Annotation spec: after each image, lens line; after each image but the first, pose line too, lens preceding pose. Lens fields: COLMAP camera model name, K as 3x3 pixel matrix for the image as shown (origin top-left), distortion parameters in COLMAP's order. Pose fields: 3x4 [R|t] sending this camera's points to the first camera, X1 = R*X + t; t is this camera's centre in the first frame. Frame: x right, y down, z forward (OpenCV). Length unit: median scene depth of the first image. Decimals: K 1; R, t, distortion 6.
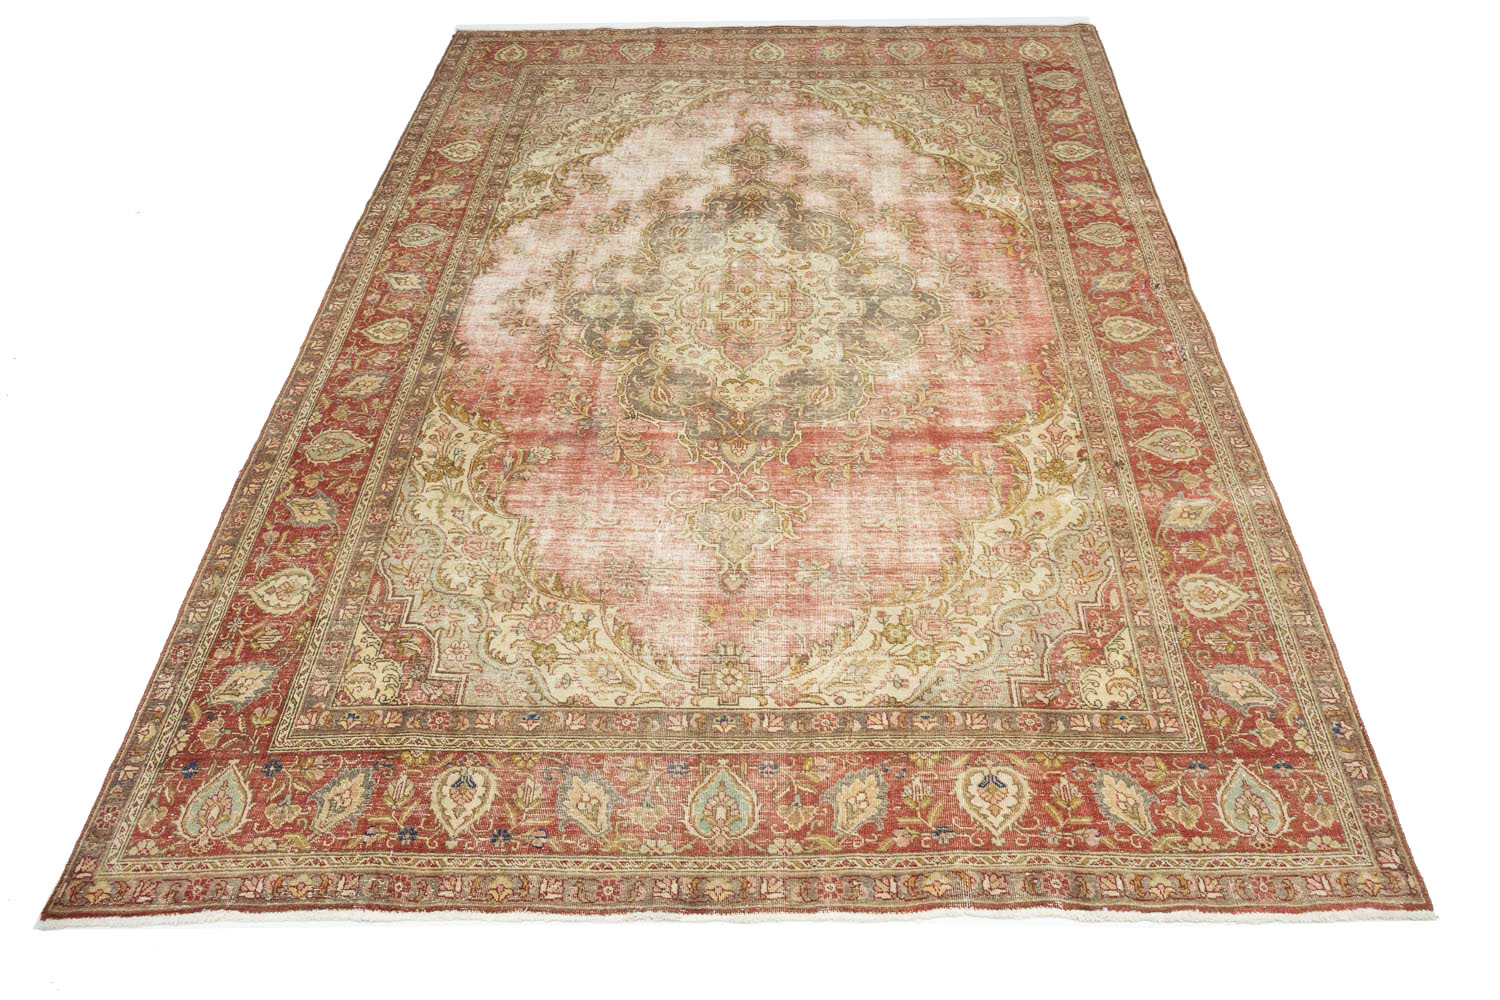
lens RADIAL K [[1241.8, 0, 743.2], [0, 1241.8, 494.8], [0, 0, 1]] dist [0.000760, 0.001088]
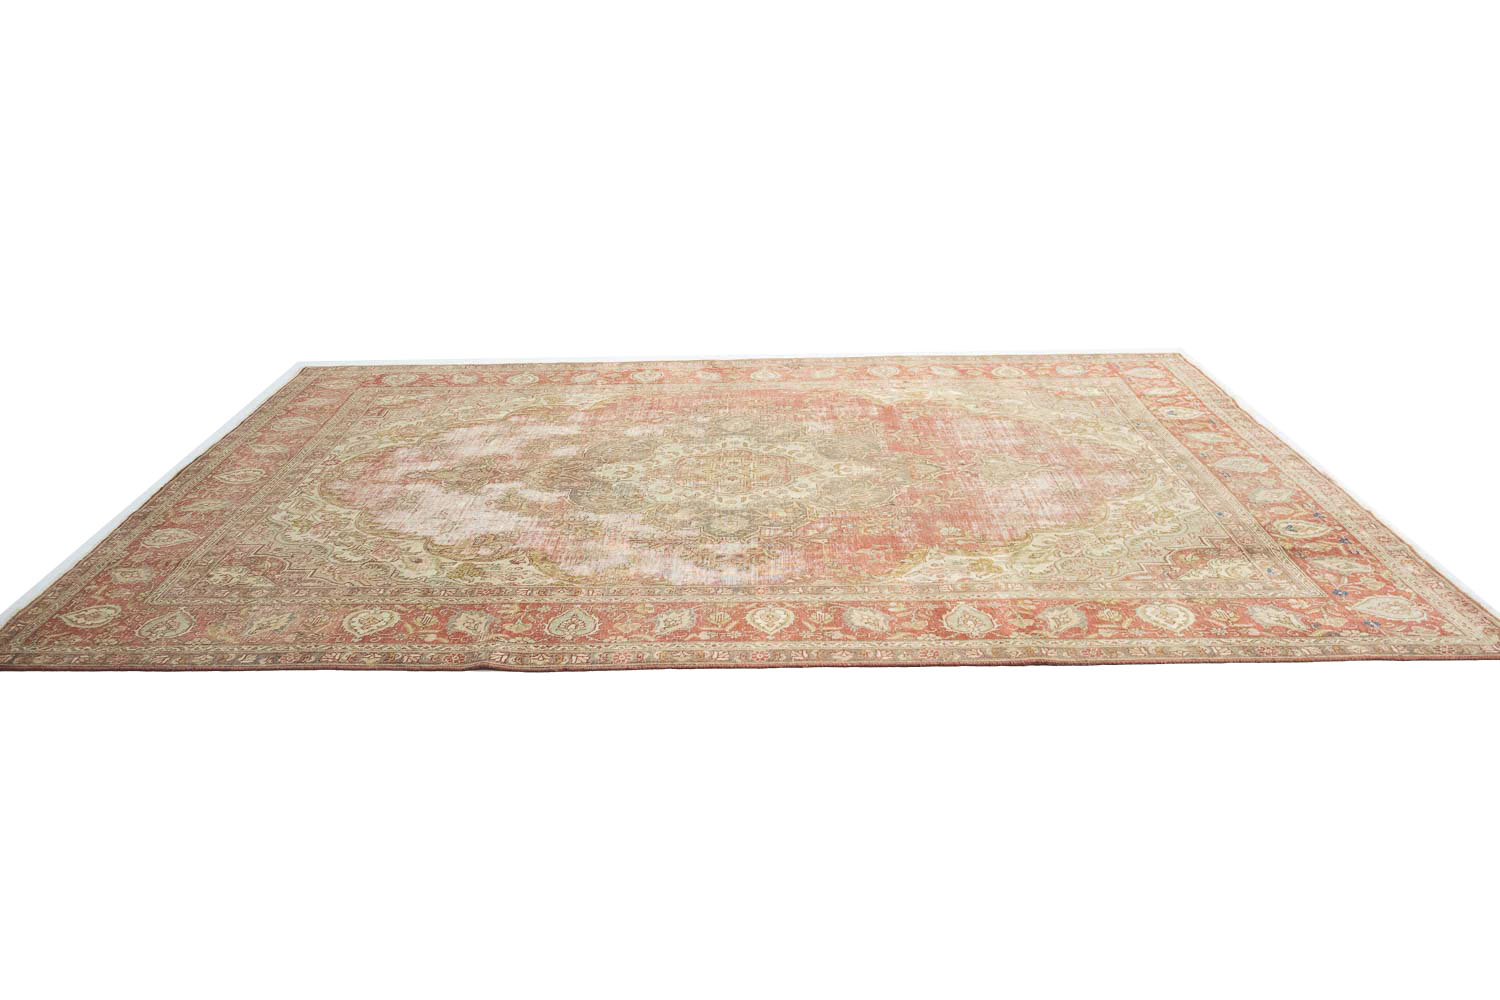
lens RADIAL K [[1241.8, 0, 726.7], [0, 1241.8, 504.3], [0, 0, 1]] dist [0.000760, 0.001088]
pose [[-0.002168, -0.369000, 0.929427, -1.081162], [0.719951, 0.644469, 0.257546, -0.436348], [-0.694022, 0.669700, 0.264265, 0.739040]]
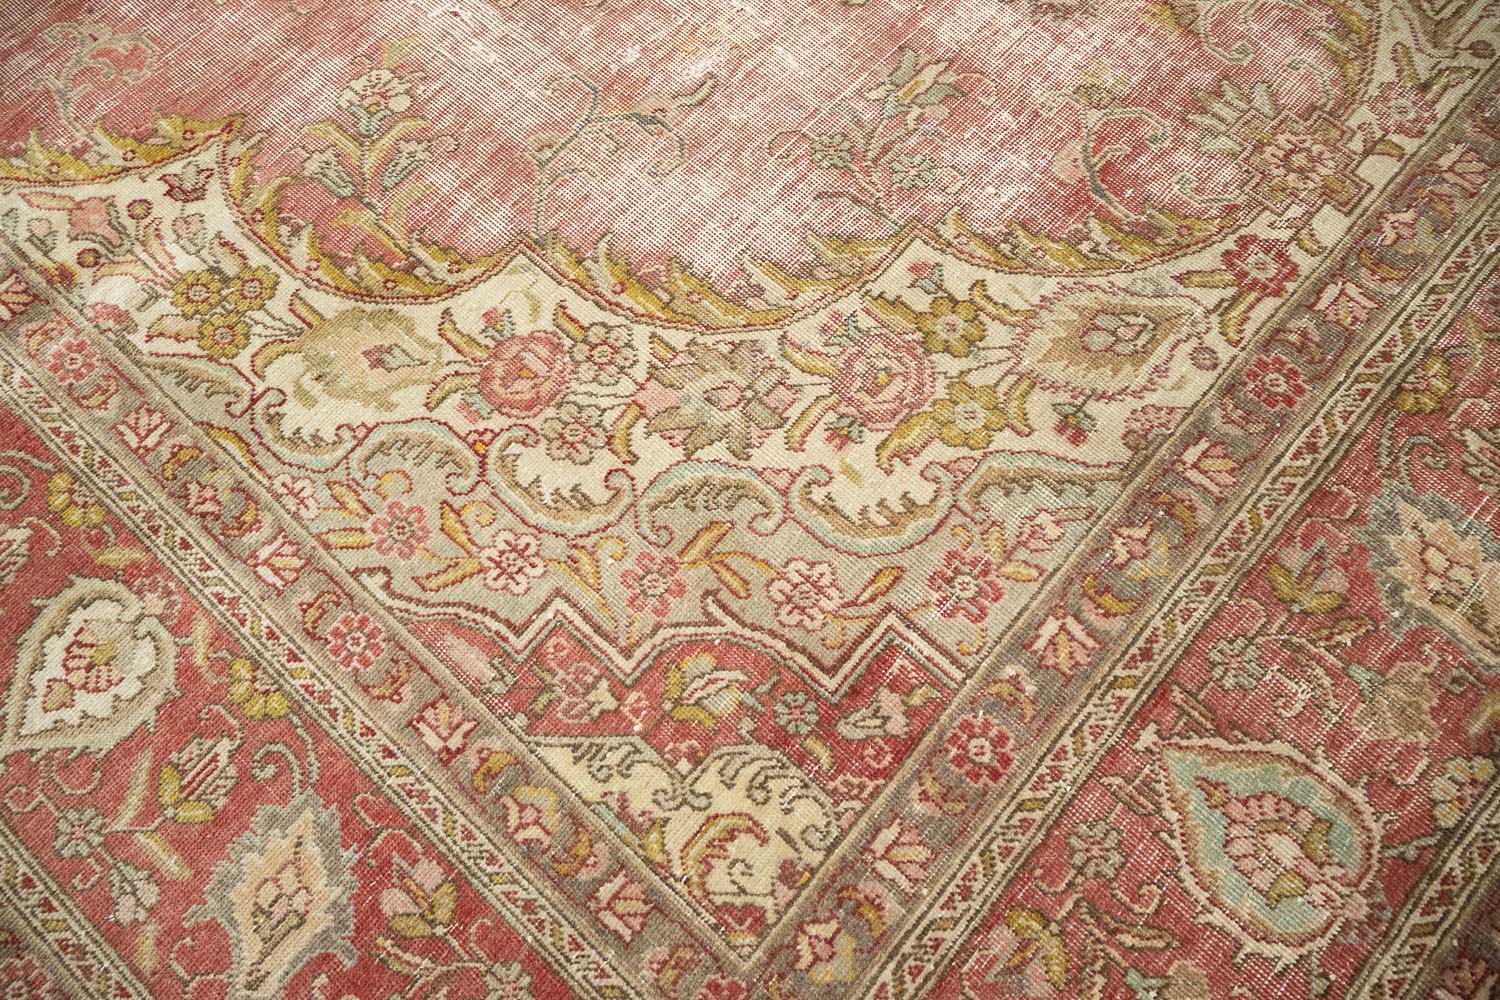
lens RADIAL K [[1241.8, 0, 738.1], [0, 1241.8, 494.4], [0, 0, 1]] dist [0.000760, 0.001088]
pose [[-0.643753, 0.724125, -0.247437, 0.261092], [-0.514068, -0.169708, 0.840793, -0.636024], [0.566847, 0.668463, 0.481499, 1.108688]]
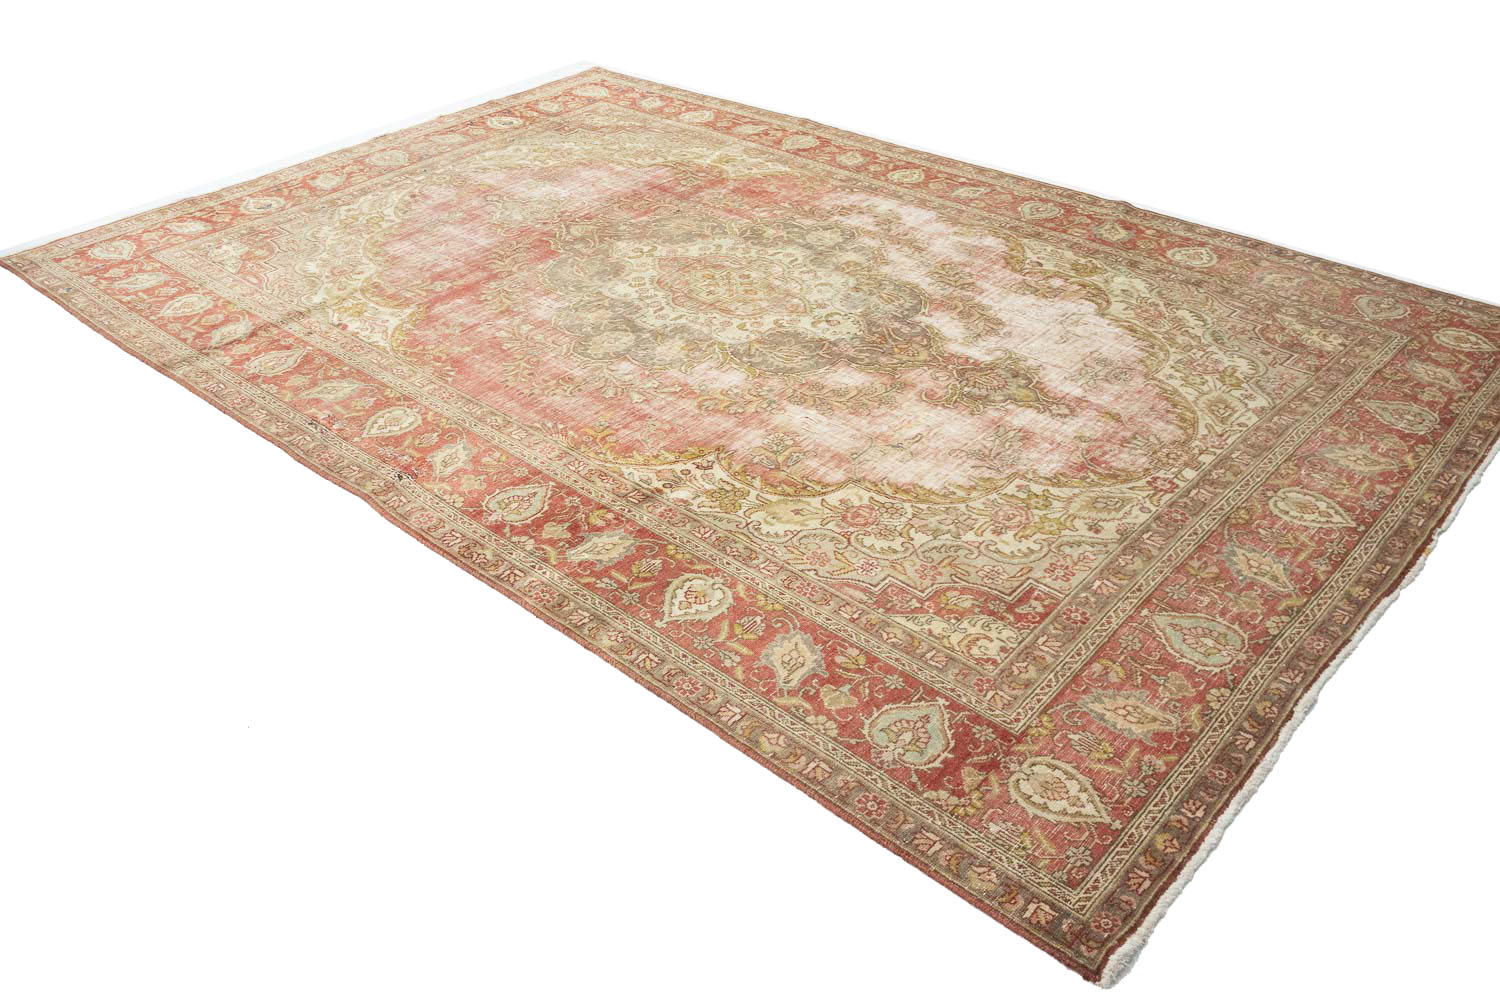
lens RADIAL K [[1241.8, 0, 731.3], [0, 1241.8, 508.8], [0, 0, 1]] dist [0.000760, 0.001088]
pose [[-0.647370, 0.466406, -0.602808, 0.686225], [-0.510213, 0.322362, 0.797349, -0.891496], [0.566211, 0.823740, 0.029279, 1.138835]]
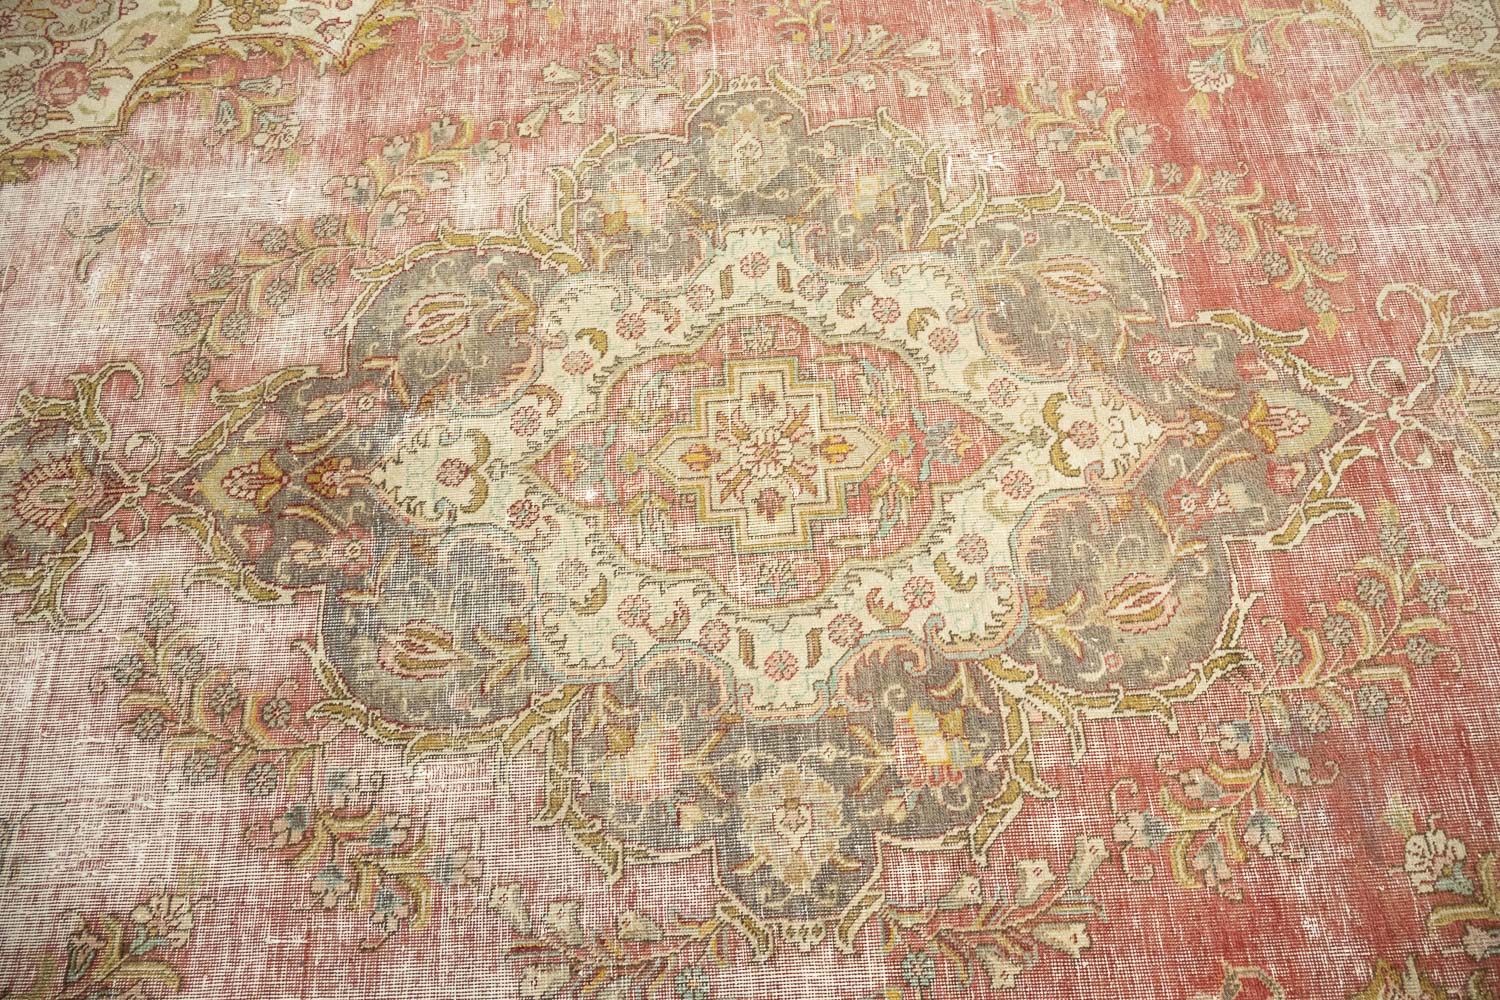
lens RADIAL K [[1241.8, 0, 737.1], [0, 1241.8, 495.0], [0, 0, 1]] dist [0.000760, 0.001088]
pose [[-0.077773, -0.891914, 0.445468, -0.194479], [0.729253, 0.253782, 0.635440, -0.422786], [-0.679810, 0.374279, 0.630693, 0.768750]]
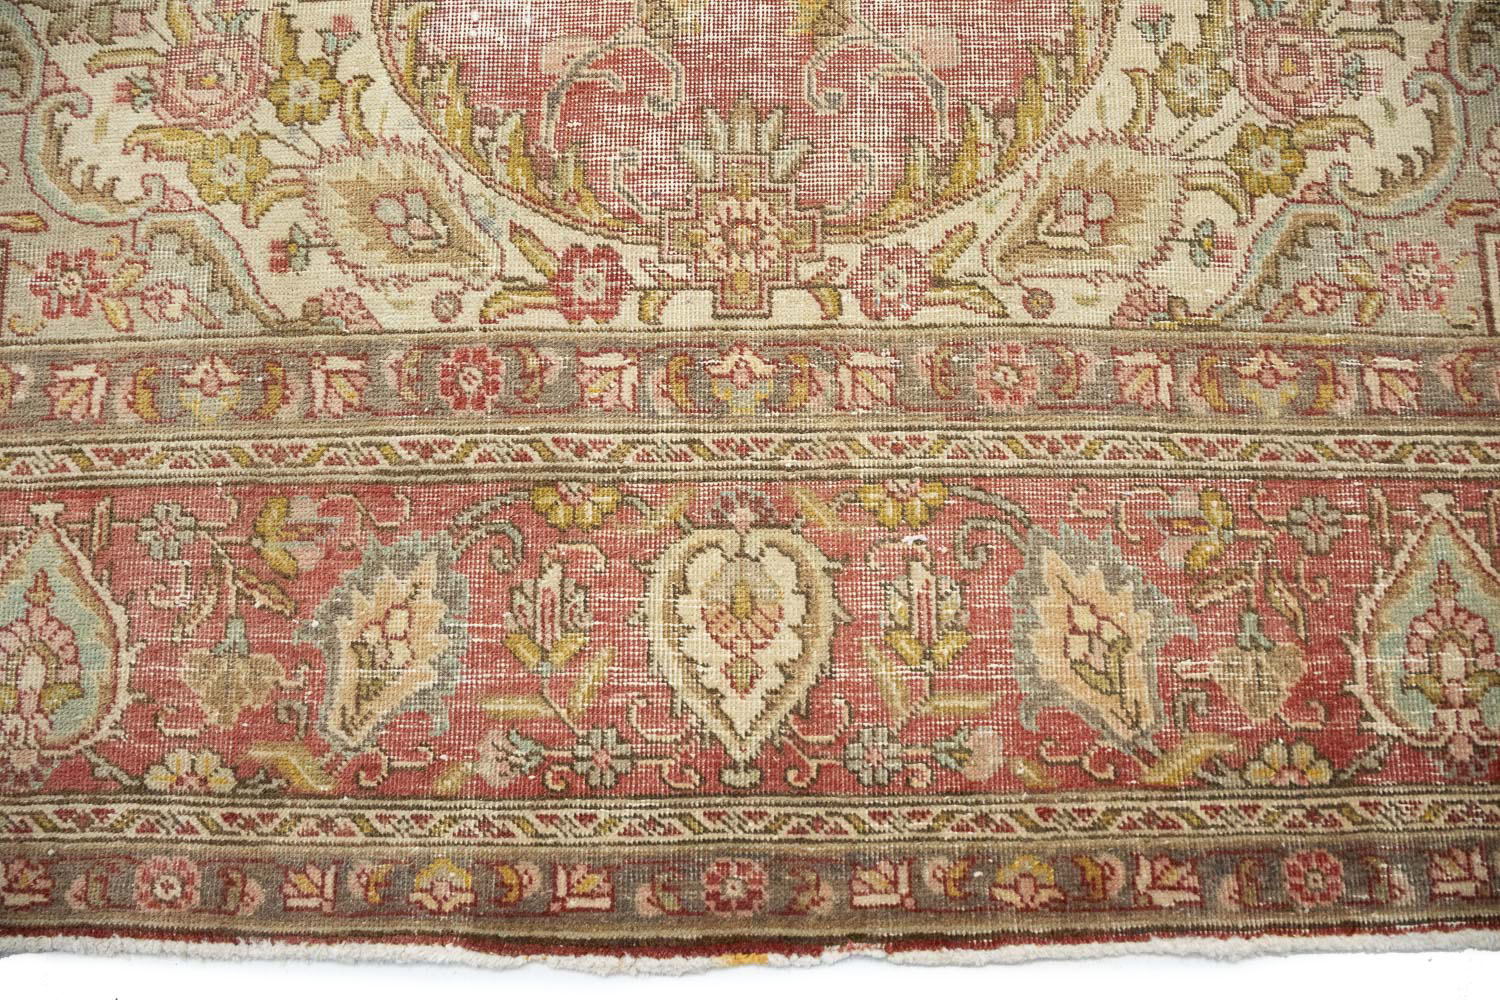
lens RADIAL K [[1241.8, 0, 748.4], [0, 1241.8, 494.0], [0, 0, 1]] dist [0.000760, 0.001088]
pose [[-0.996711, 0.055445, 0.059107, 0.006818], [0.017695, -0.562853, 0.826368, -0.679449], [0.079087, 0.824695, 0.560020, 1.185451]]
